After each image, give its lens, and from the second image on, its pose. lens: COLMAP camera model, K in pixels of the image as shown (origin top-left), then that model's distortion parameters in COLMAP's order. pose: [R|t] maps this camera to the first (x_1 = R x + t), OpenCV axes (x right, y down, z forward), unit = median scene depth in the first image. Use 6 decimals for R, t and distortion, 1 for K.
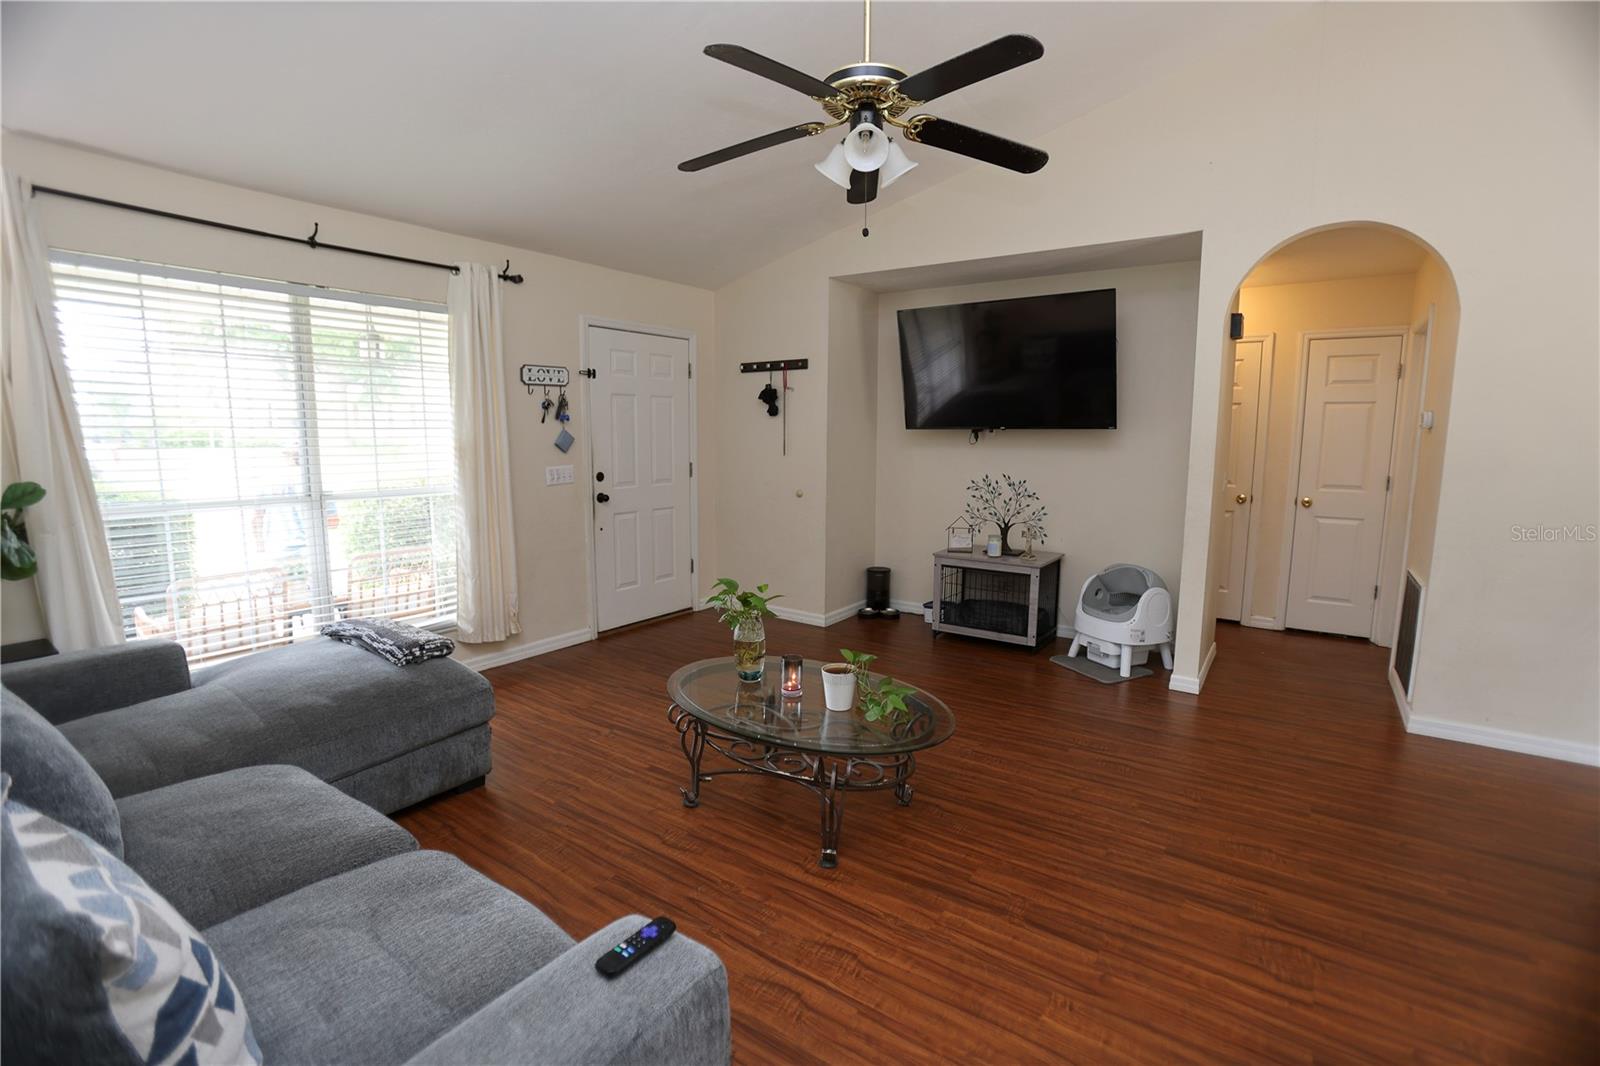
lens RADIAL K [[729.5, 0, 806.9], [0, 729.5, 531.4], [0, 0, 1]] dist [-0.079711, 0.033741]
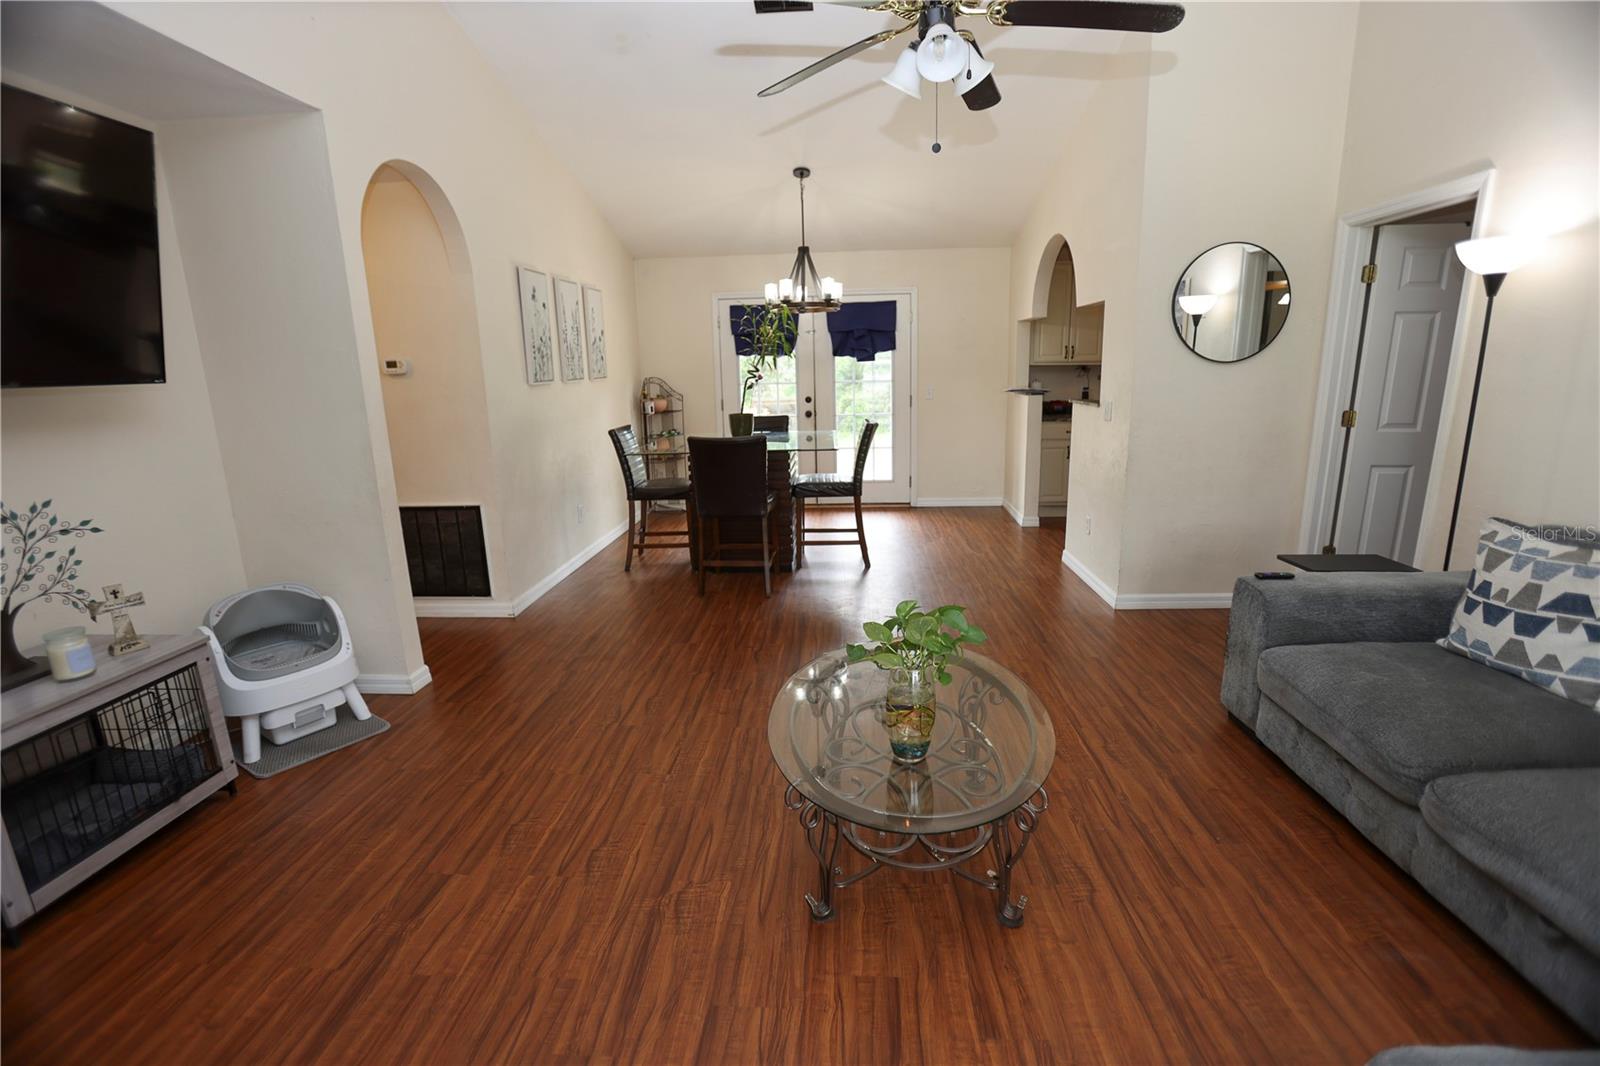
lens RADIAL K [[726.9, 0, 803.2], [0, 726.9, 539.9], [0, 0, 1]] dist [-0.081960, 0.034315]
pose [[-0.526964, -0.187121, 0.829032, -0.351715], [0.137407, 0.943870, 0.300382, -0.123741], [-0.838706, 0.272206, -0.471673, 0.888366]]
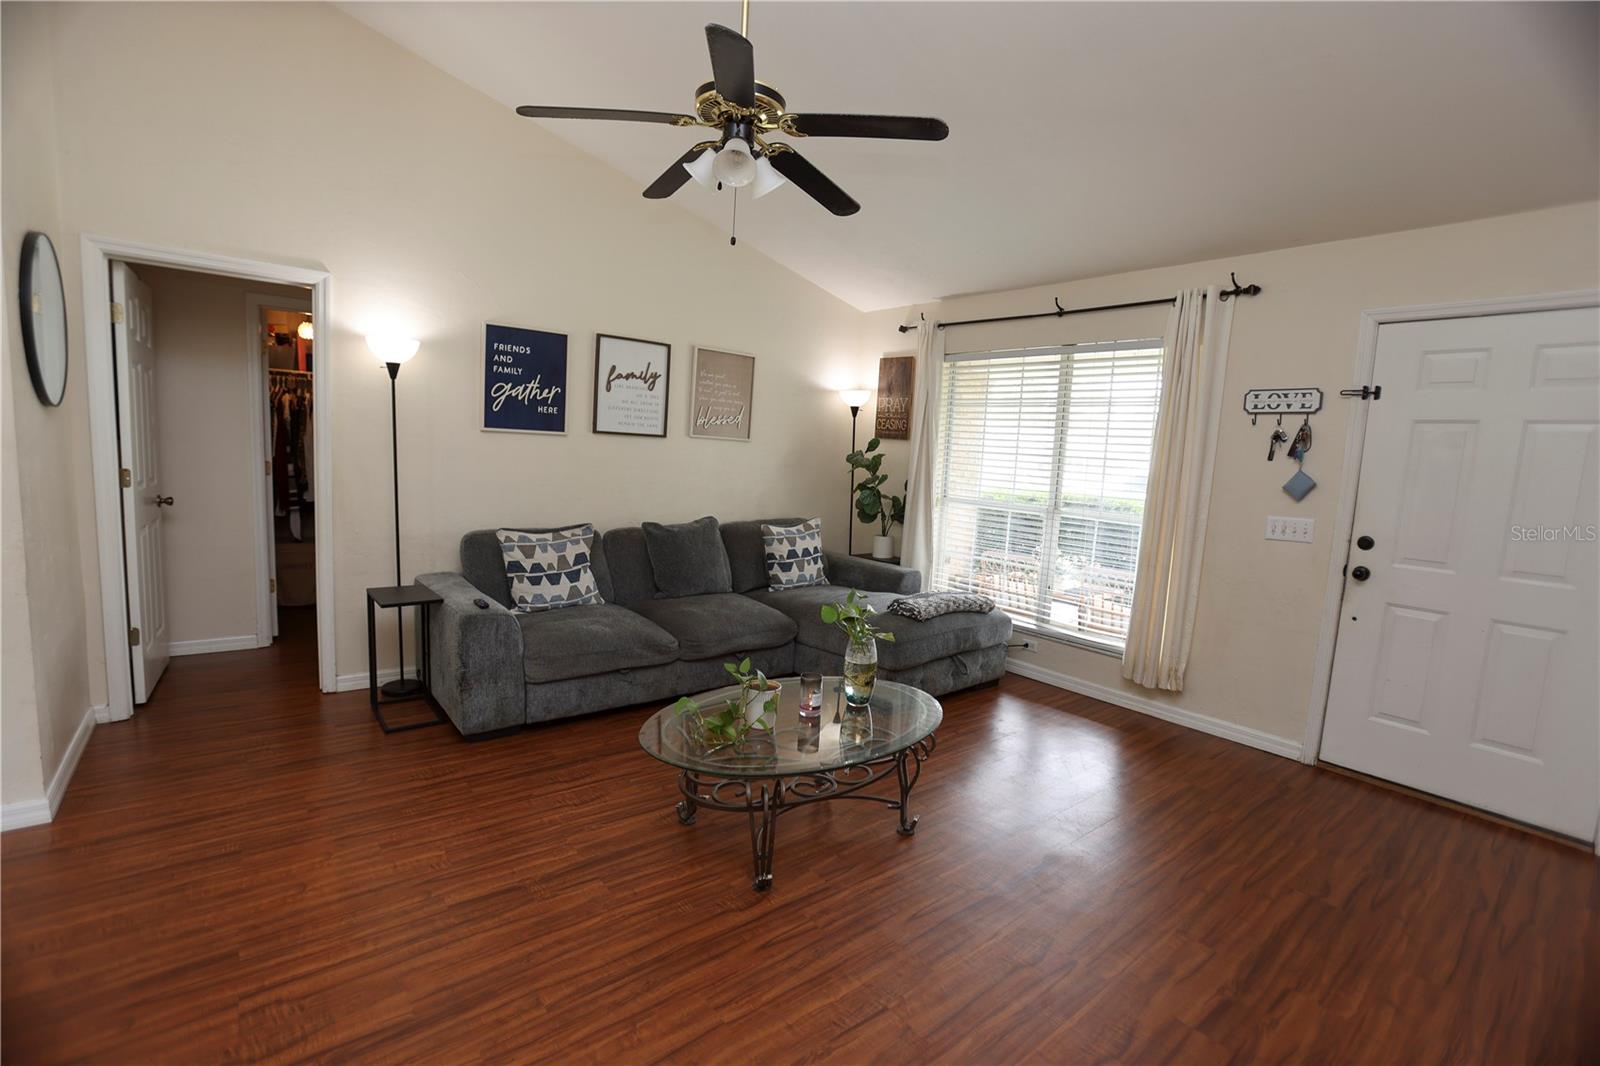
lens RADIAL K [[726.9, 0, 803.2], [0, 726.9, 539.9], [0, 0, 1]] dist [-0.081960, 0.034315]
pose [[-0.277945, 0.097952, -0.955590, 0.555252], [-0.183442, 0.971067, 0.152895, -0.091943], [0.942919, 0.217792, -0.251935, 0.749774]]
